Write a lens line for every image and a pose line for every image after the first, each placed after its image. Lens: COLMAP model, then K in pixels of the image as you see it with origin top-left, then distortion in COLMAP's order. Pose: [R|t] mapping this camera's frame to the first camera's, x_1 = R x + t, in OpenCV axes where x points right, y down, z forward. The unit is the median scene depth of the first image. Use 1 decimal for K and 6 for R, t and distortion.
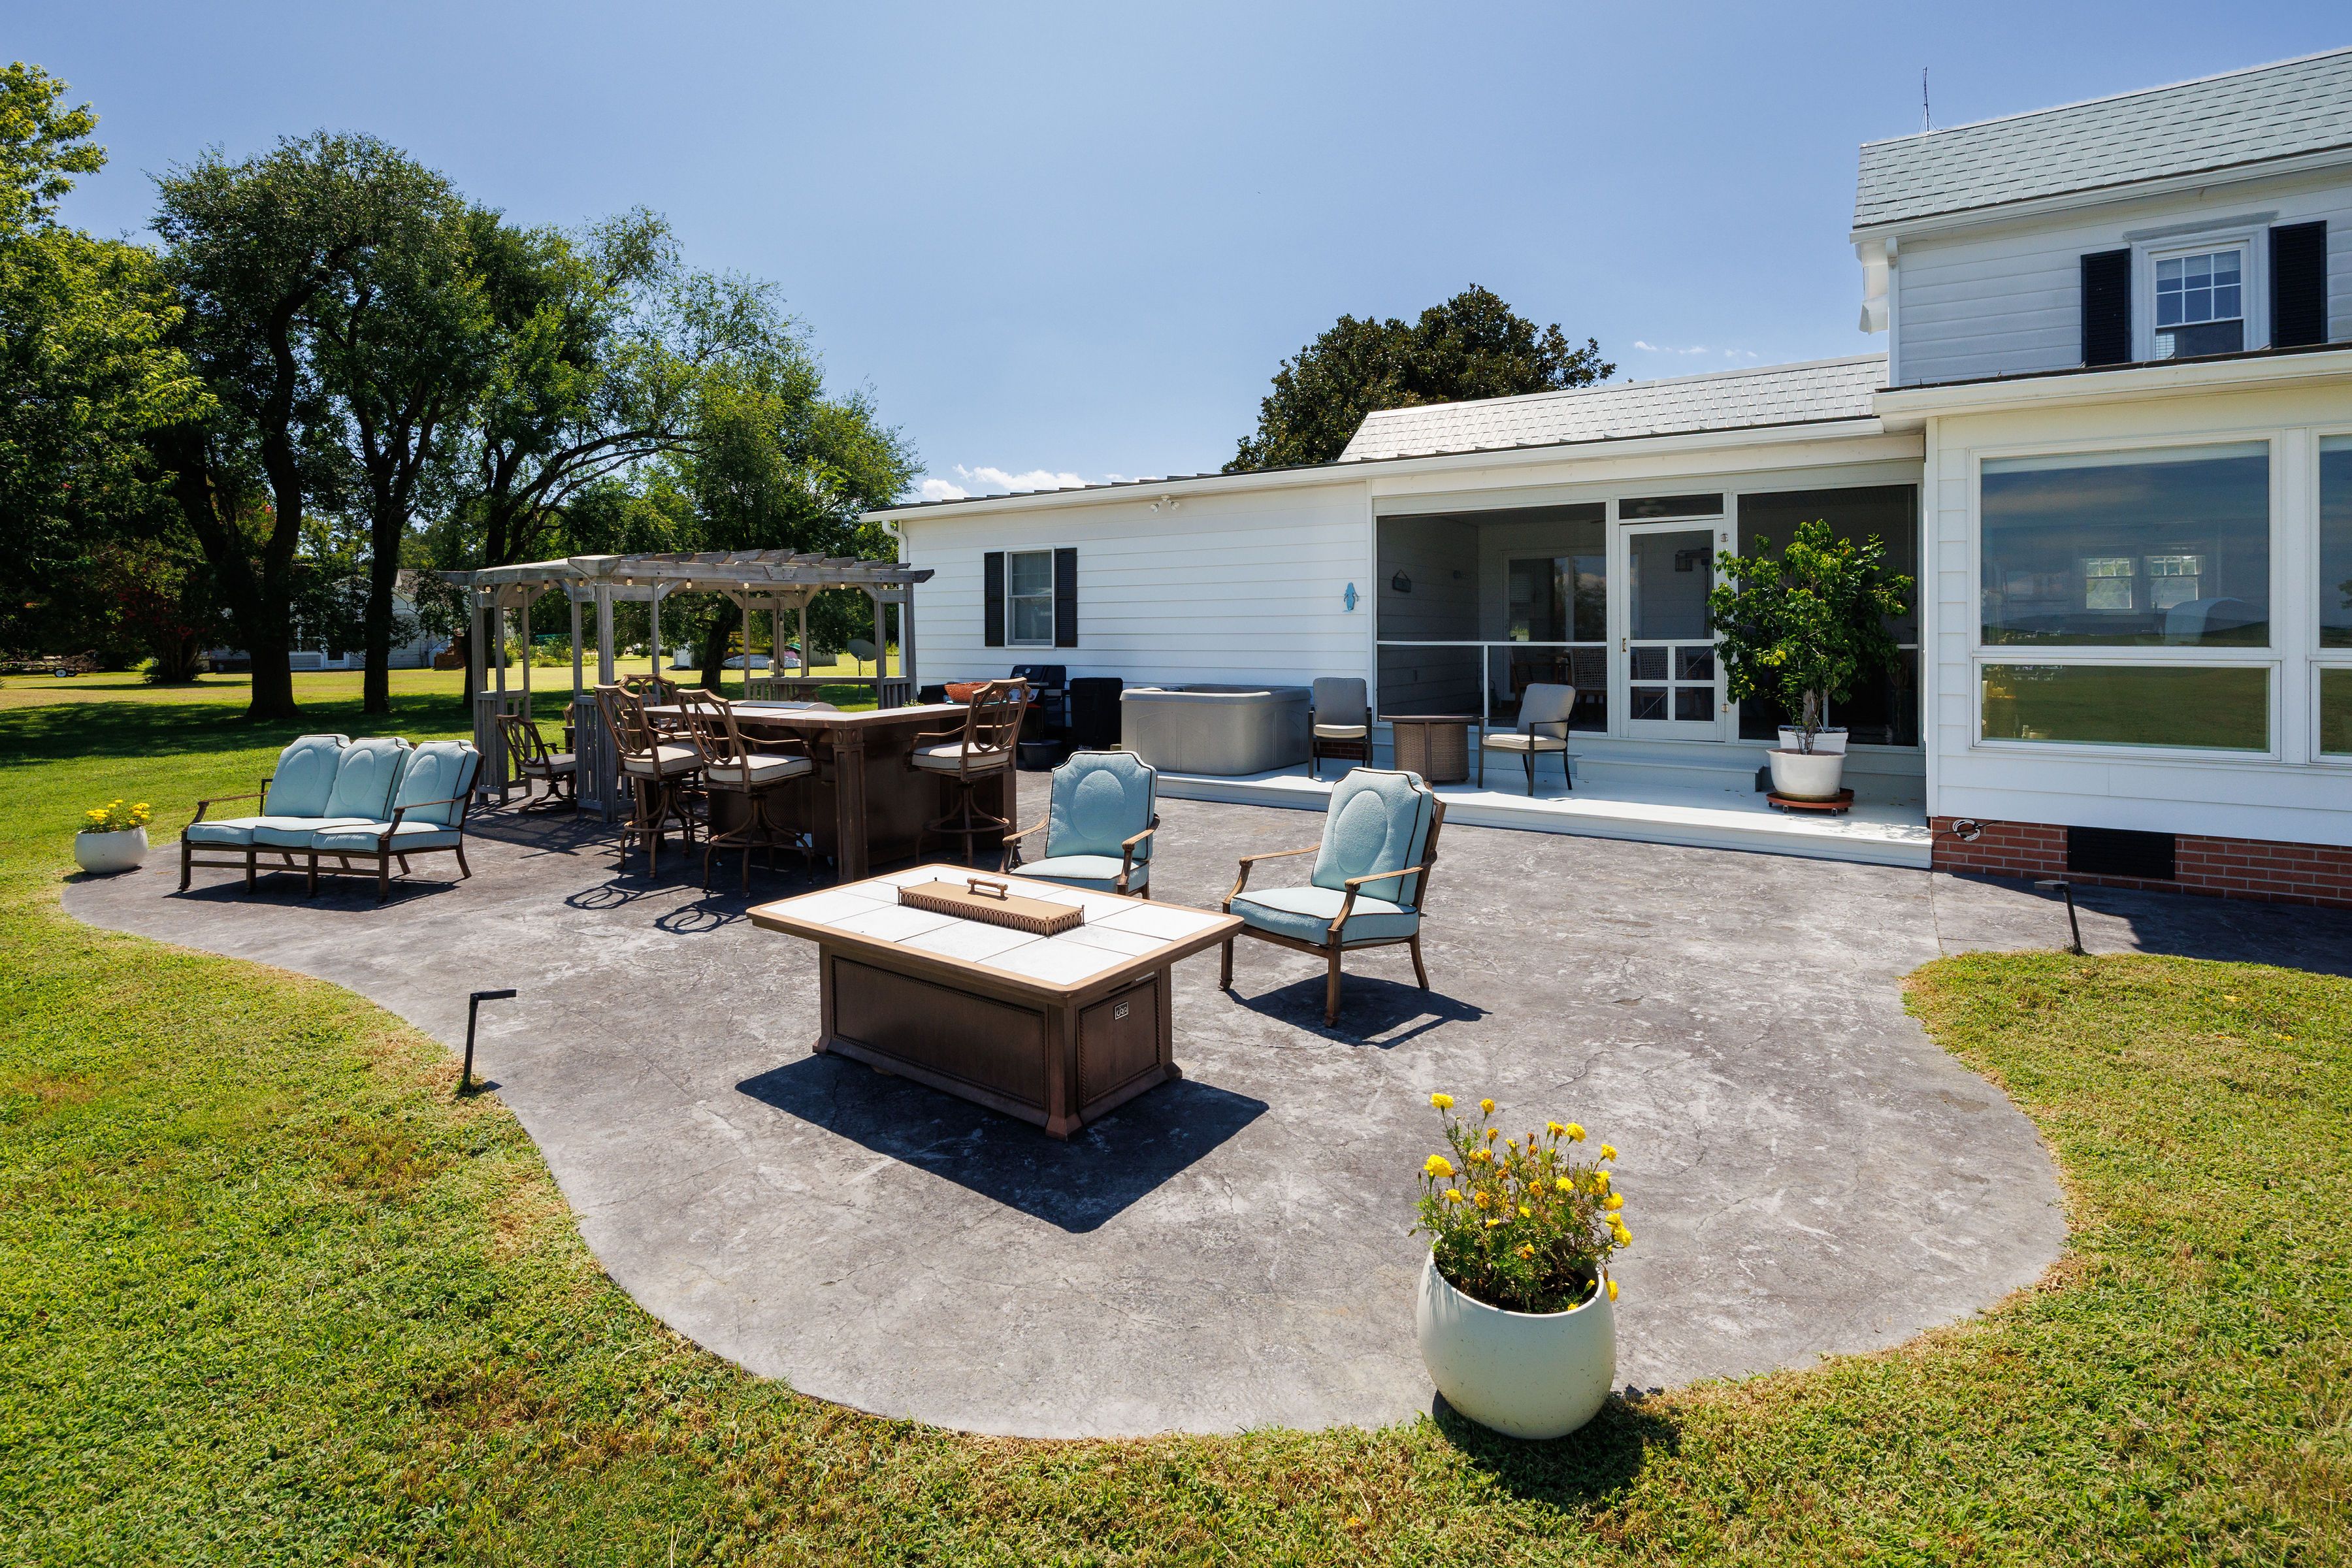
lens RADIAL K [[1055.8, 0, 1176.0], [0, 1055.8, 784.0], [0, 0, 1]] dist [-0.022604, 0.000177]
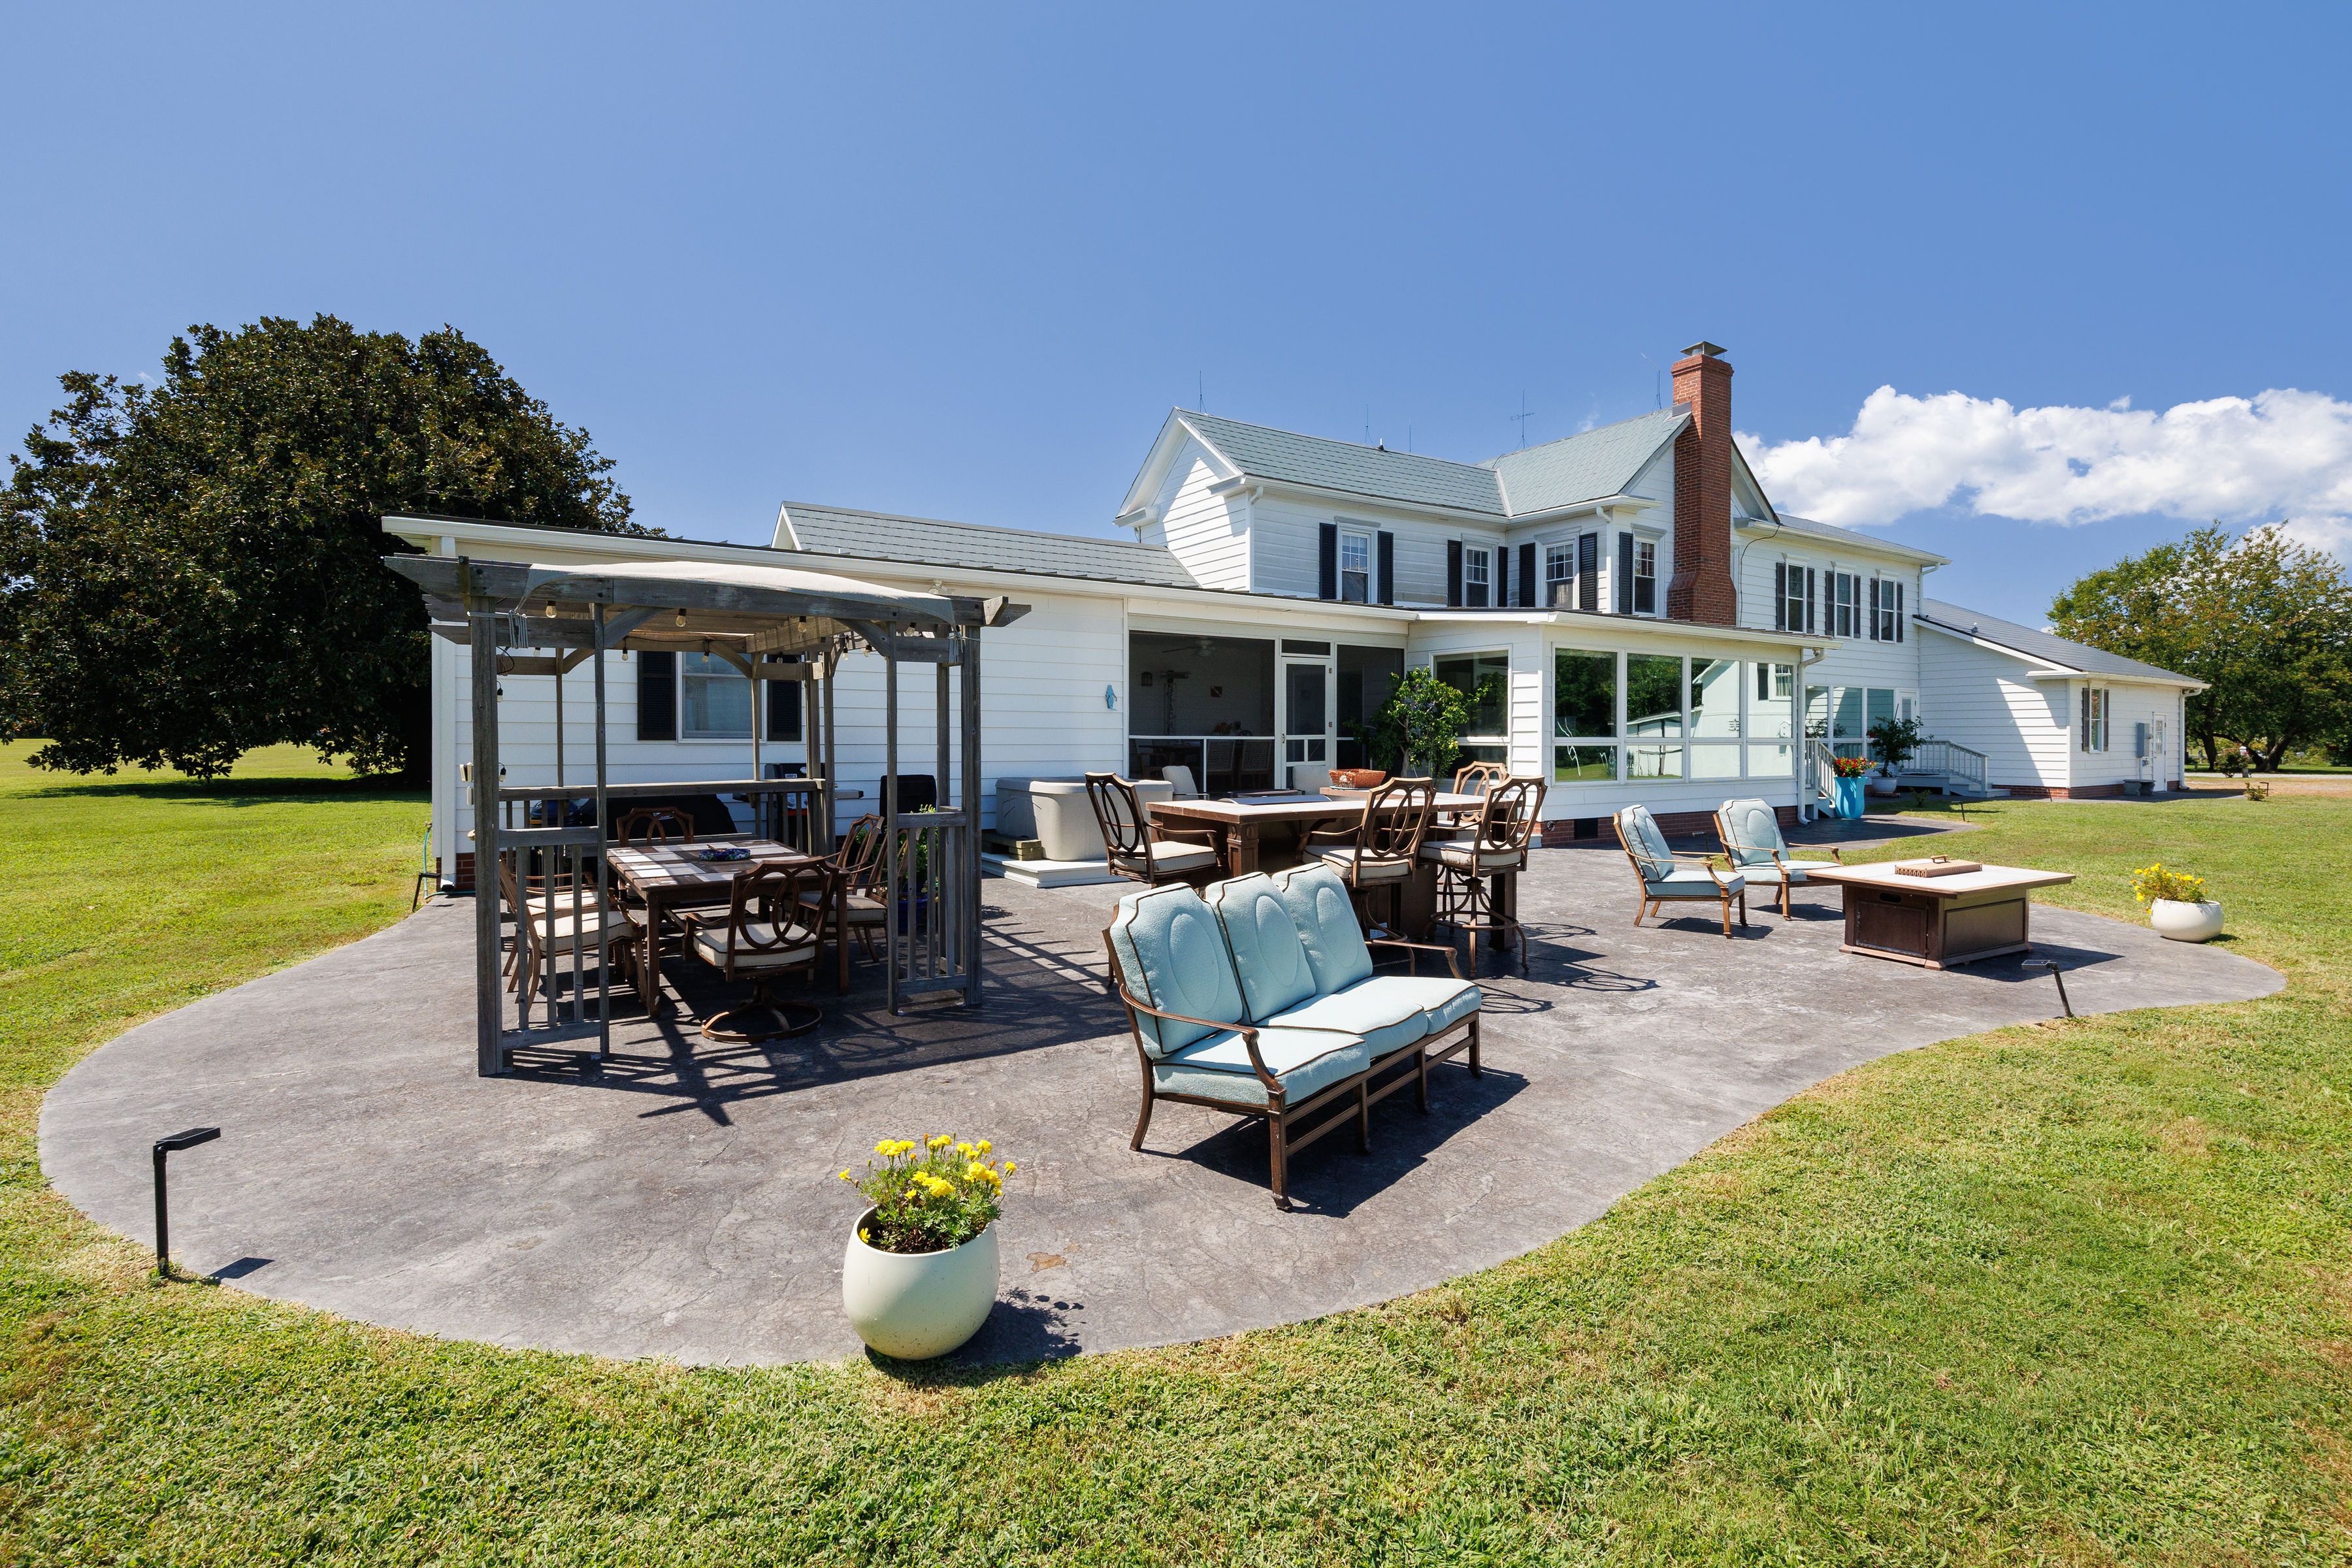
lens RADIAL K [[989.4, 0, 1183.9], [0, 989.4, 830.2], [0, 0, 1]] dist [0.000868, 0.000156]
pose [[0.427585, -0.081106, 0.900329, -0.779307], [0.120182, 0.992226, 0.032308, -0.060252], [-0.895950, 0.094389, 0.434009, 0.482285]]
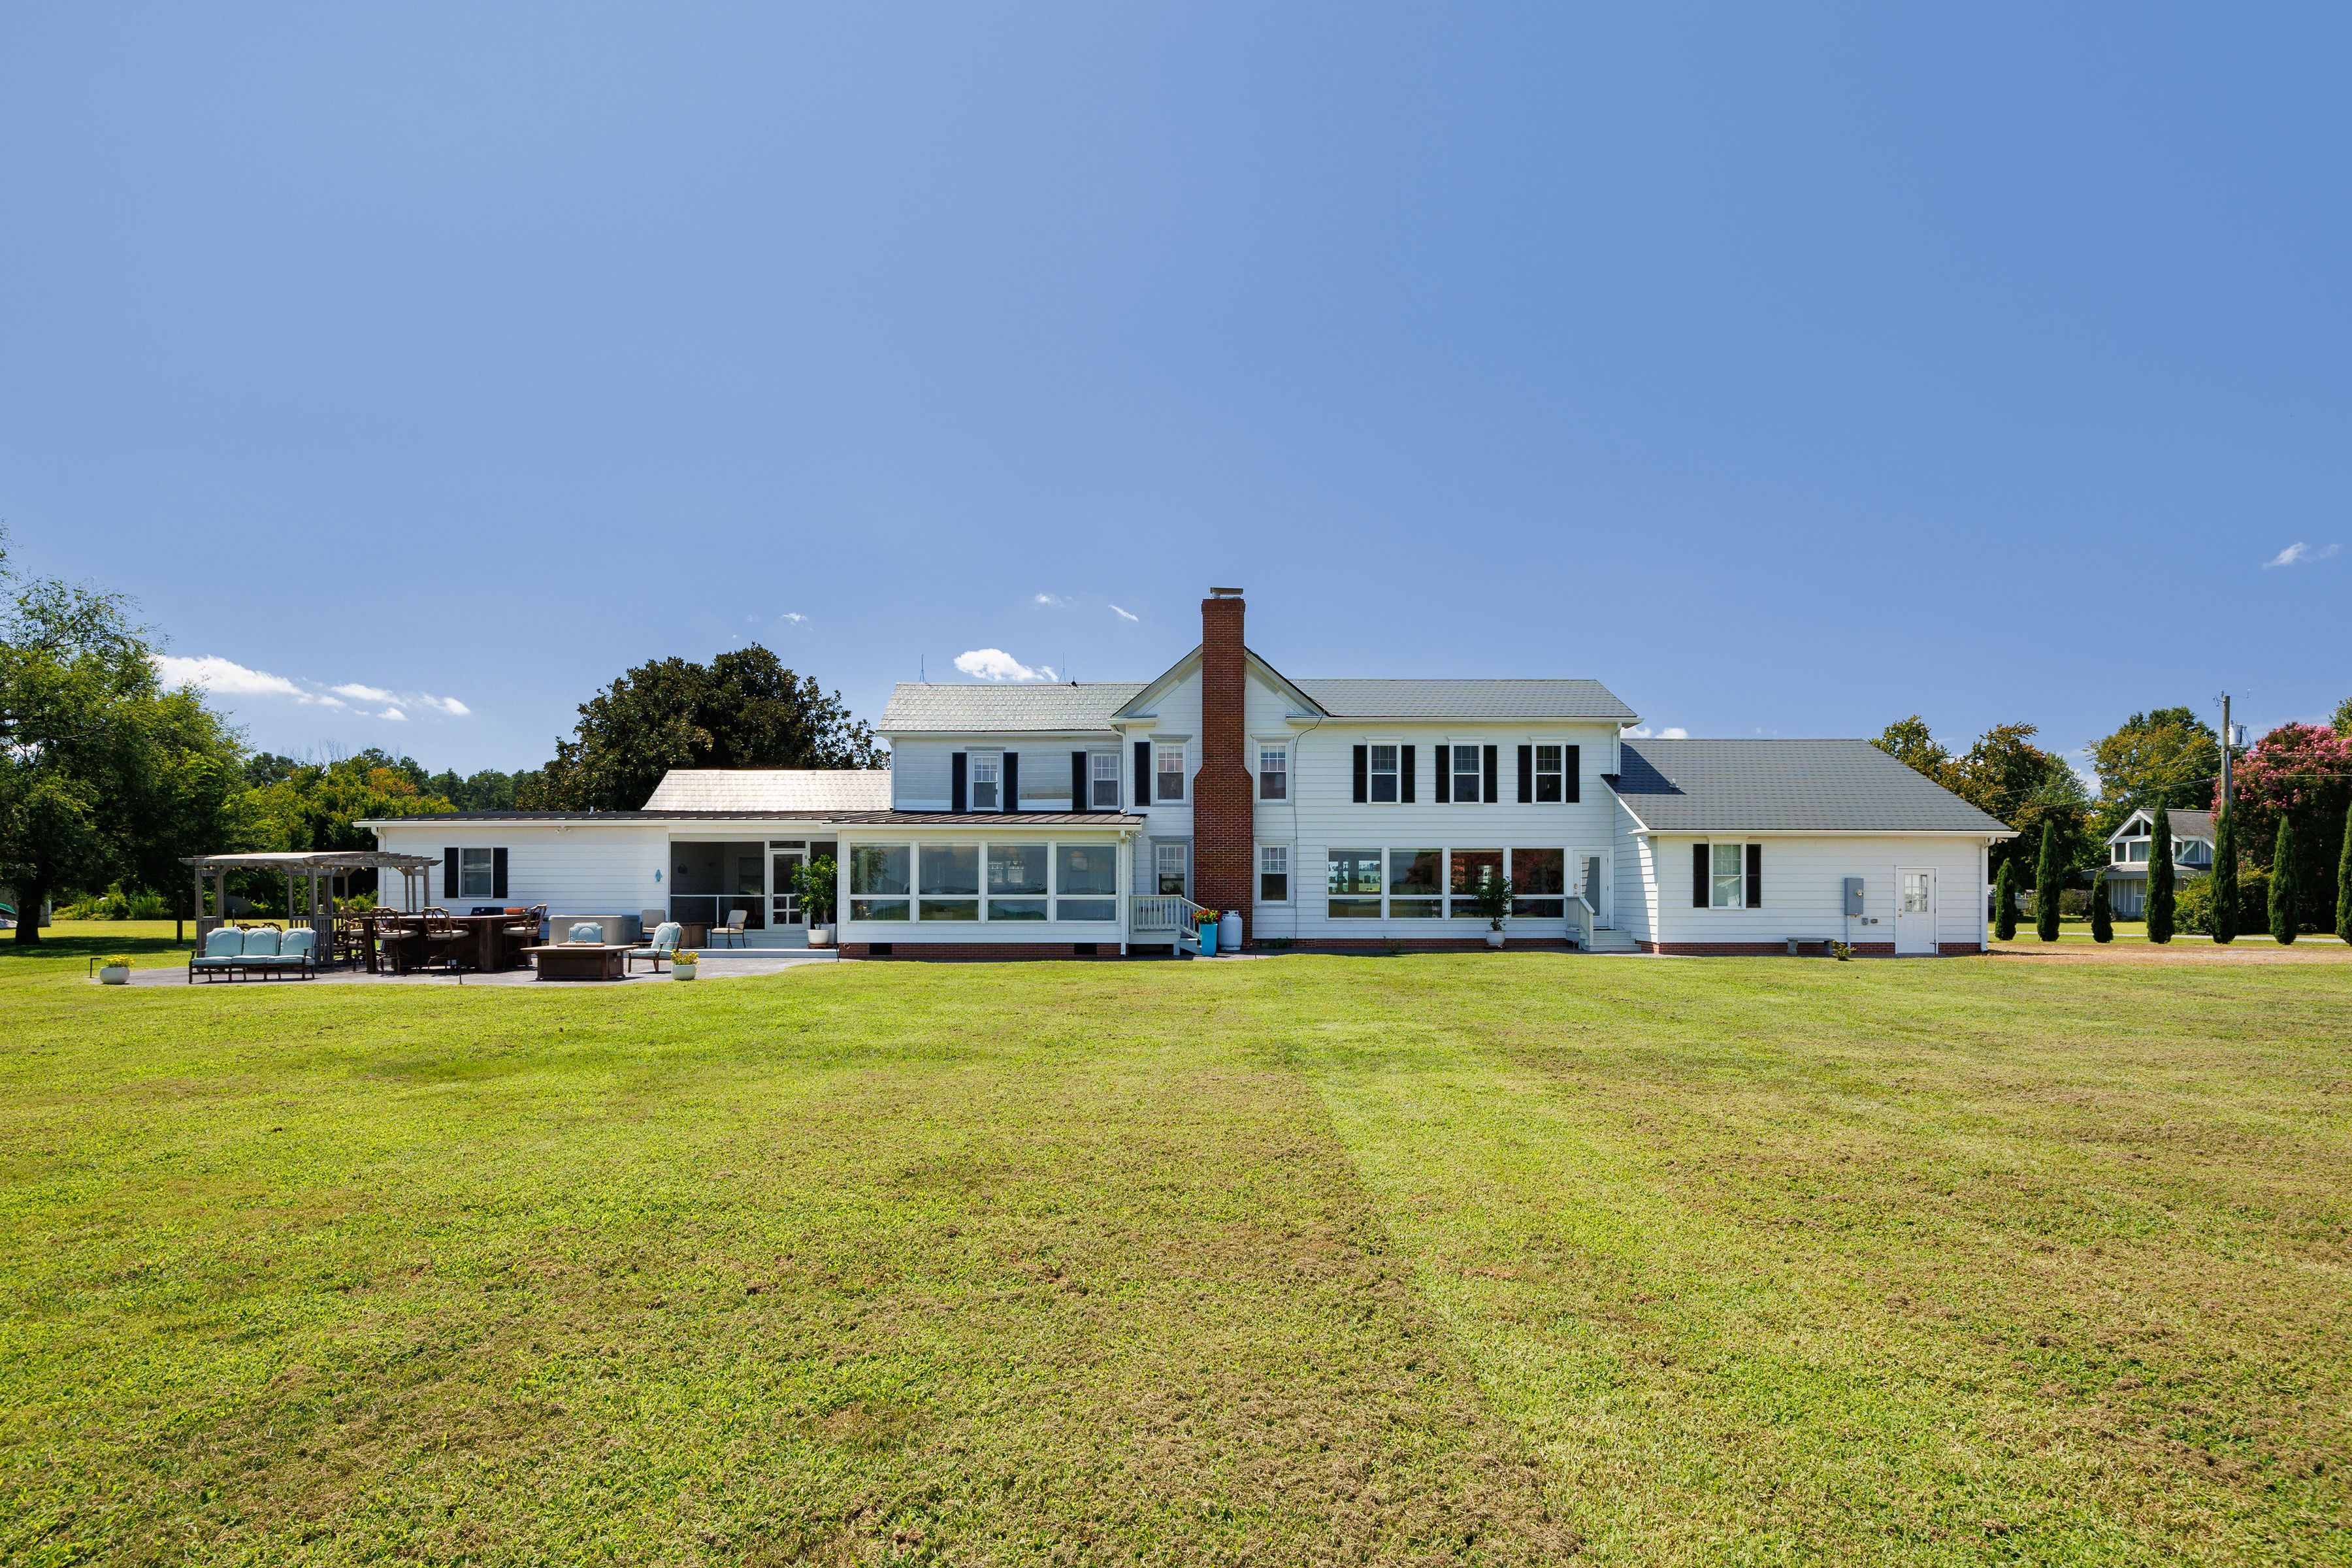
lens RADIAL K [[1103.1, 0, 1172.2], [0, 1103.1, 863.6], [0, 0, 1]] dist [-0.024765, -0.000118]
pose [[0.822951, 0.019441, 0.567780, -0.266875], [0.077749, 0.986157, -0.146458, 0.229805], [-0.562767, 0.164672, 0.810047, -1.549289]]
